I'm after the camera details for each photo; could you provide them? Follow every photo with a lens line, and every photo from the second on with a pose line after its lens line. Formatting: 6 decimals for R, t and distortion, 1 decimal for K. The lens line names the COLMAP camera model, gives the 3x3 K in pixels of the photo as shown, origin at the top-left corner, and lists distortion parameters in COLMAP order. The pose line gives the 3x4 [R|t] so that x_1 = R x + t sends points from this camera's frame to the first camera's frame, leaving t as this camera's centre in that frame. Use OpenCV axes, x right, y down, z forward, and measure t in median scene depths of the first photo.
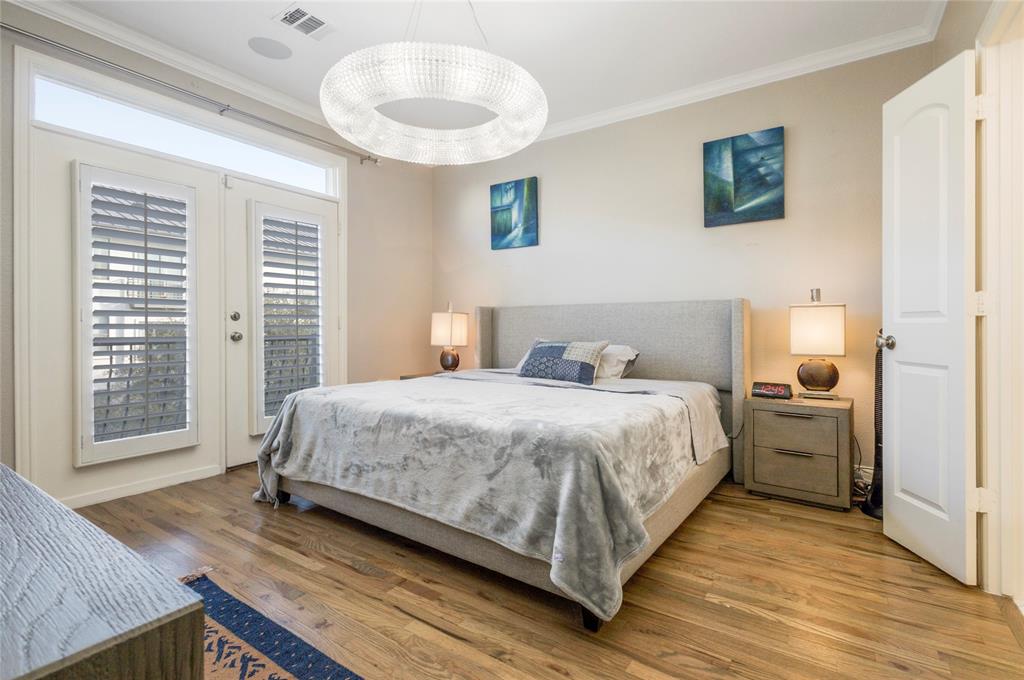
lens RADIAL K [[477.0, 0, 511.7], [0, 477.0, 329.7], [0, 0, 1]] dist [0.010168, -0.000727]
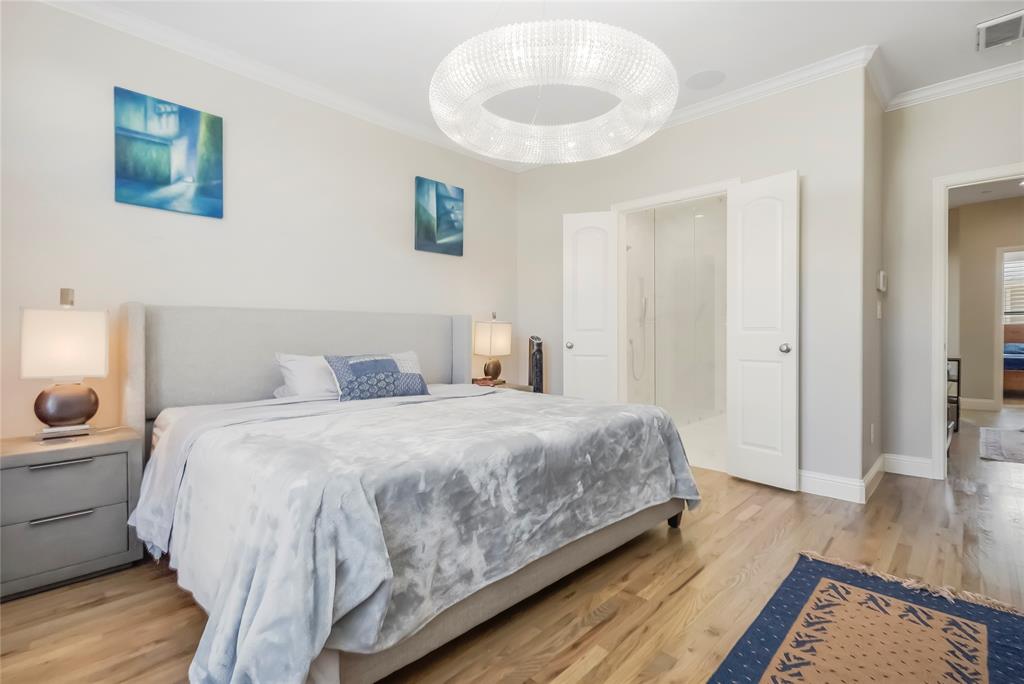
lens RADIAL K [[477.0, 0, 510.2], [0, 477.0, 340.3], [0, 0, 1]] dist [0.010168, -0.000727]
pose [[0.168543, -0.014112, 0.985593, -0.719140], [0.005527, 0.999895, 0.013371, -0.011689], [-0.985679, 0.003194, 0.168603, 0.611604]]
